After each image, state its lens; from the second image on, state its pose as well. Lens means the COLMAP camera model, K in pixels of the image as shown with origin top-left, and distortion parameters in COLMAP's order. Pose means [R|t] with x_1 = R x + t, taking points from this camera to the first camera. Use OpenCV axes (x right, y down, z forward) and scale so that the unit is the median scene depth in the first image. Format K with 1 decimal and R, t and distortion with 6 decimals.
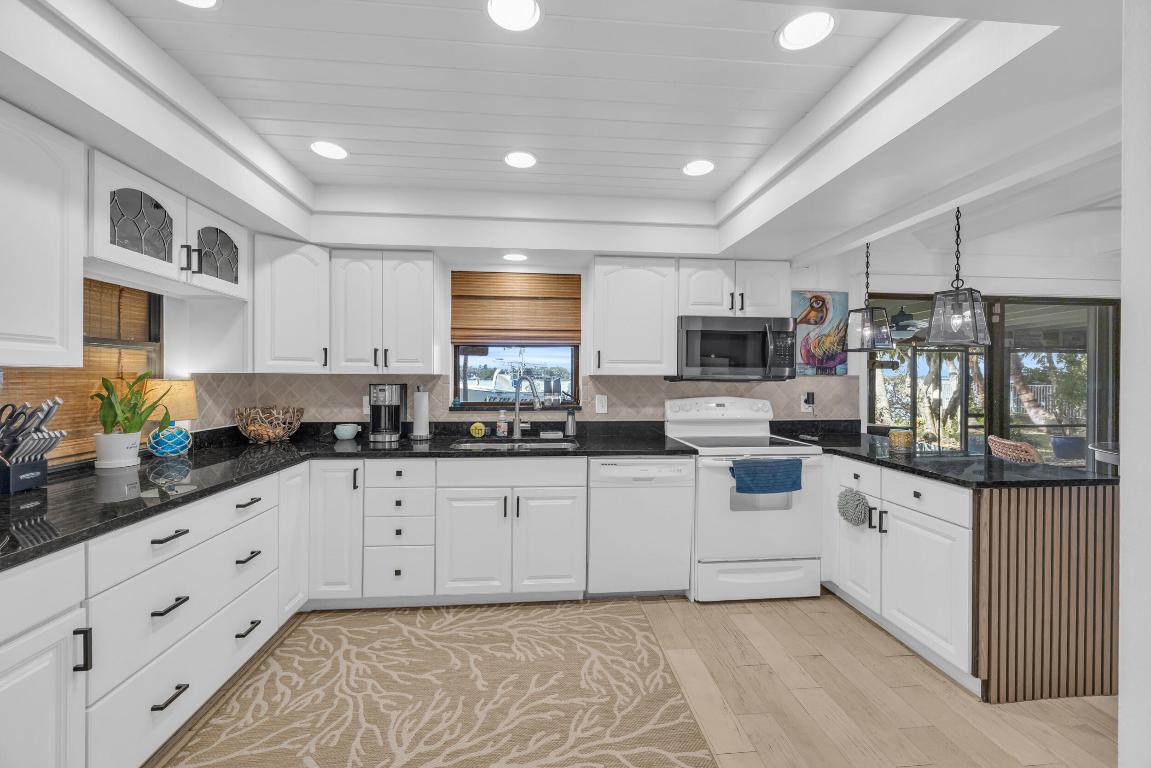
lens RADIAL K [[449.8, 0, 574.0], [0, 449.8, 381.3], [0, 0, 1]] dist [-0.004233, 0.000267]
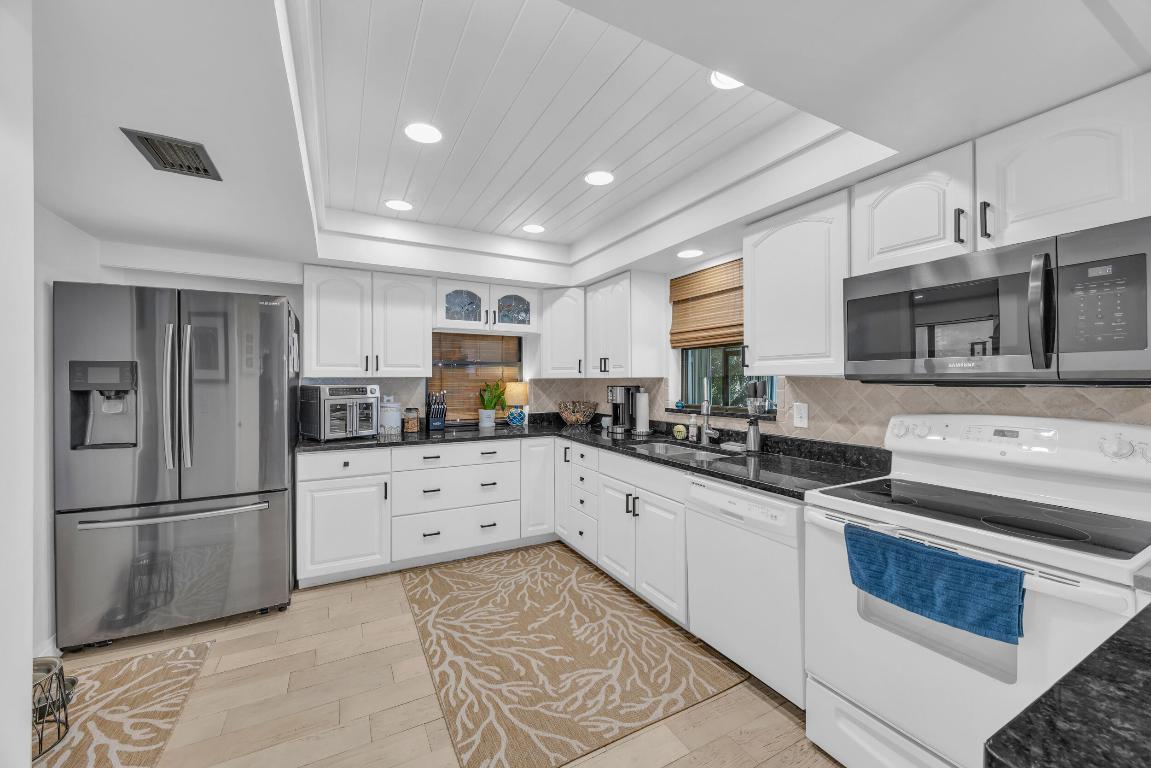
lens RADIAL K [[449.8, 0, 574.0], [0, 449.8, 382.3], [0, 0, 1]] dist [-0.004233, 0.000267]
pose [[0.376650, -0.002175, -0.926353, 0.793483], [-0.001280, 0.999995, -0.002869, -0.000391], [0.926355, 0.002266, 0.376645, 0.502102]]
